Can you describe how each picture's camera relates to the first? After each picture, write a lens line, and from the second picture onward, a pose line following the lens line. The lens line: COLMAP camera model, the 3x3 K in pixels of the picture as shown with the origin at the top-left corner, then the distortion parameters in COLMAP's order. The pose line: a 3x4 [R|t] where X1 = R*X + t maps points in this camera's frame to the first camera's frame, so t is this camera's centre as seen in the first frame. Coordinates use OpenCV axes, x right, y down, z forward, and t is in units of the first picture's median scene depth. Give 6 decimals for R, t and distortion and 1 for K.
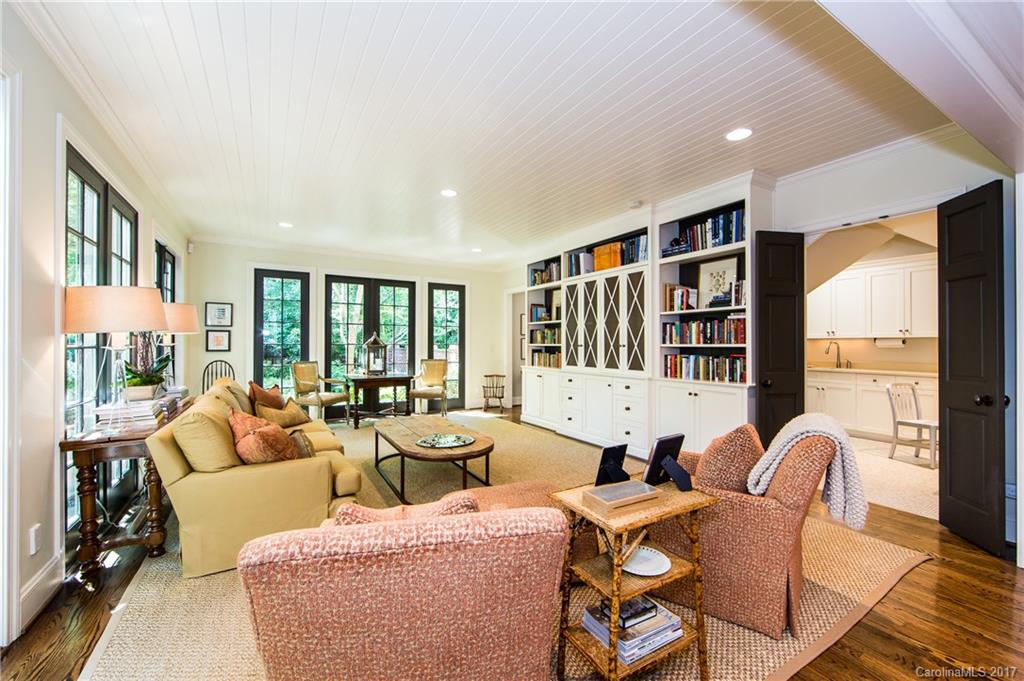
lens RADIAL K [[406.0, 0, 508.4], [0, 406.0, 340.6], [0, 0, 1]] dist [-0.002778, 0.000221]
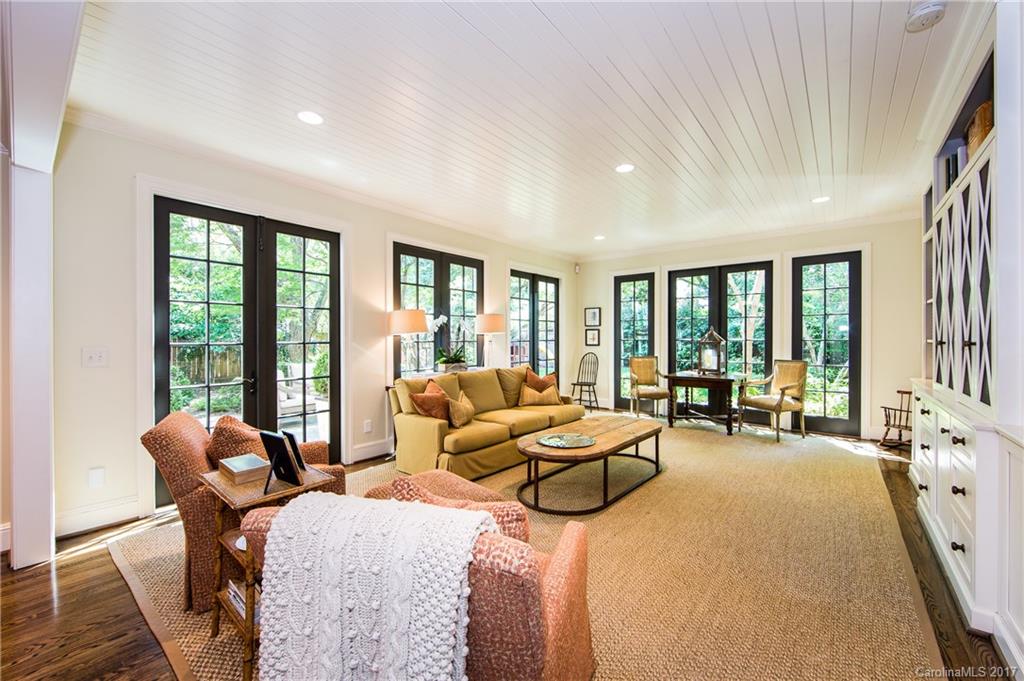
lens RADIAL K [[406.0, 0, 512.4], [0, 406.0, 340.6], [0, 0, 1]] dist [-0.002778, 0.000221]
pose [[0.360412, 0.002325, -0.932790, 0.371809], [0.007923, 0.999953, 0.005554, 0.001448], [0.932760, -0.009392, 0.360376, 0.284922]]
